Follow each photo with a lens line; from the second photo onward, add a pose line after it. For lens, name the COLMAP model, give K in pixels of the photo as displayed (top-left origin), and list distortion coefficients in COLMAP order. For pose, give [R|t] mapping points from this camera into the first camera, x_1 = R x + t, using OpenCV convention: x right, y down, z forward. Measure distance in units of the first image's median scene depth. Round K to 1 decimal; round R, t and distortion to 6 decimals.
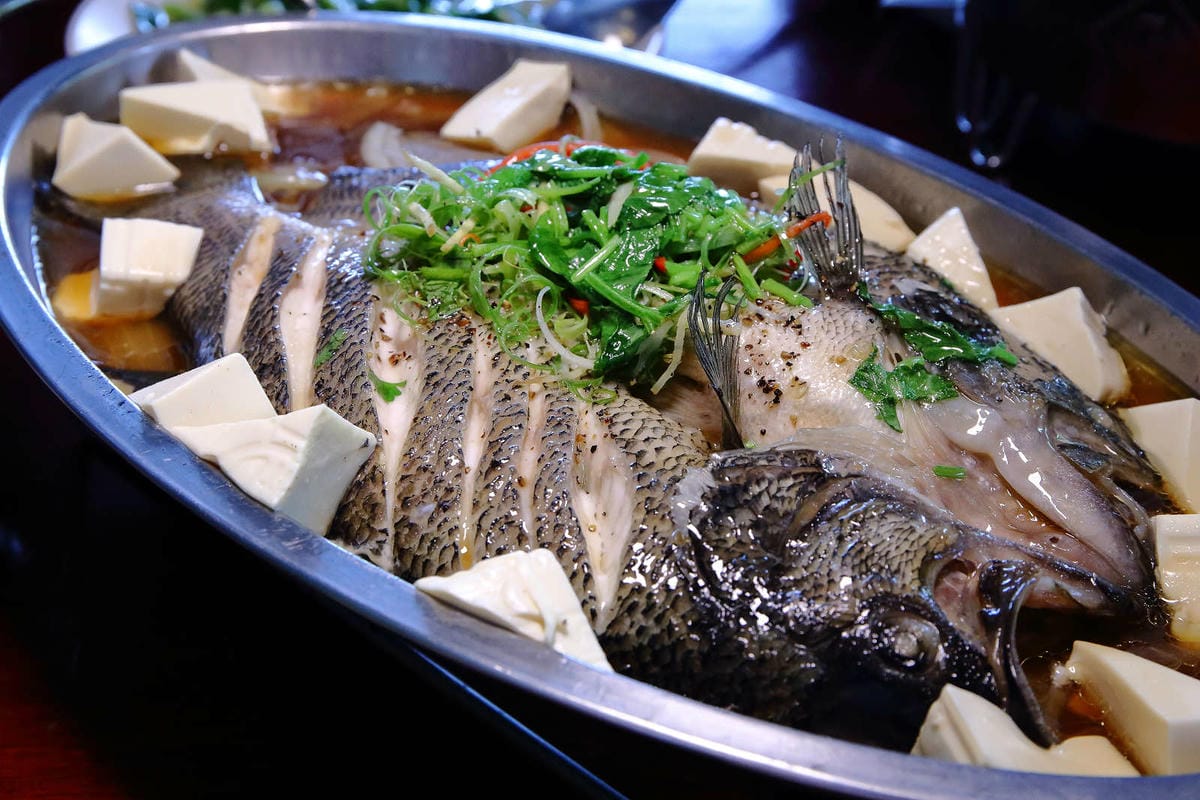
lens RADIAL K [[1892.4, 0, 601.4], [0, 1892.4, 398.9], [0, 0, 1]] dist [0.020056, 0.000000]
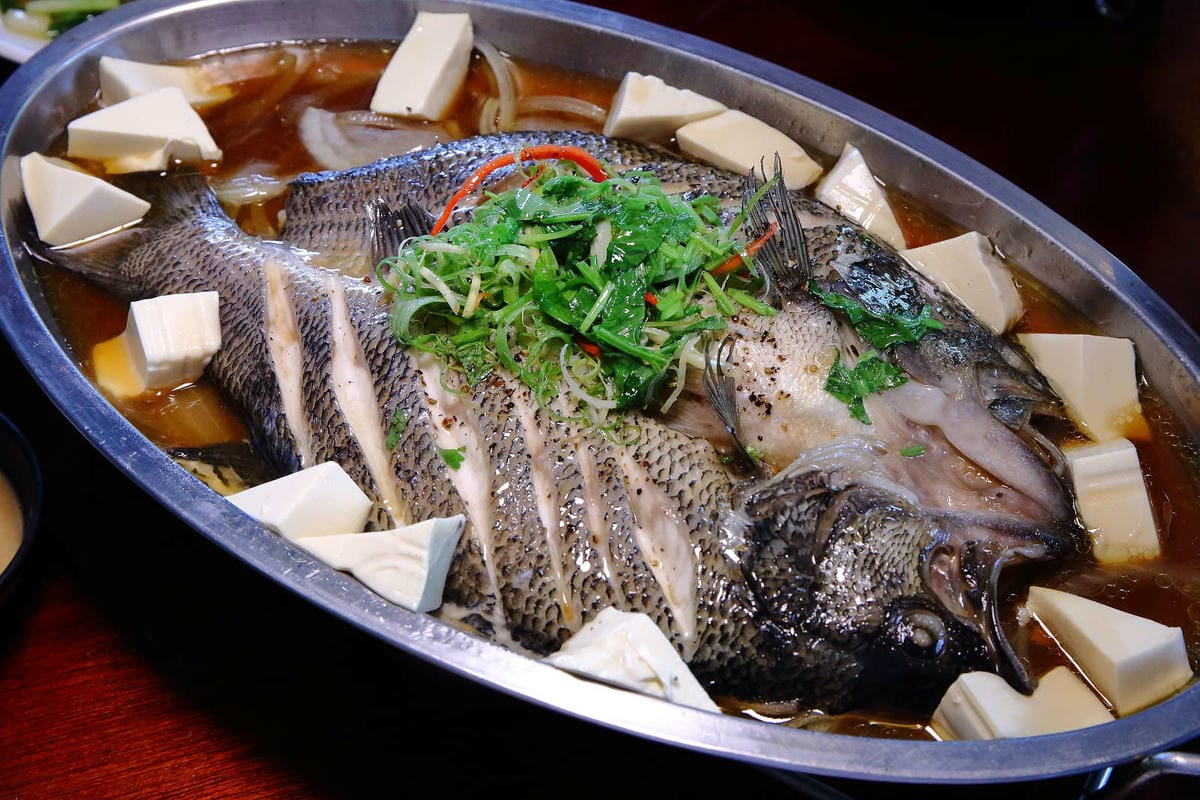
lens RADIAL K [[2104.8, 0, 598.8], [0, 2104.8, 401.3], [0, 0, 1]] dist [0.070214, 0.000000]
pose [[0.973180, -0.180668, 0.142407, -0.208745], [0.128626, 0.940575, 0.314282, -0.451078], [-0.190725, -0.287536, 0.938588, -0.261621]]
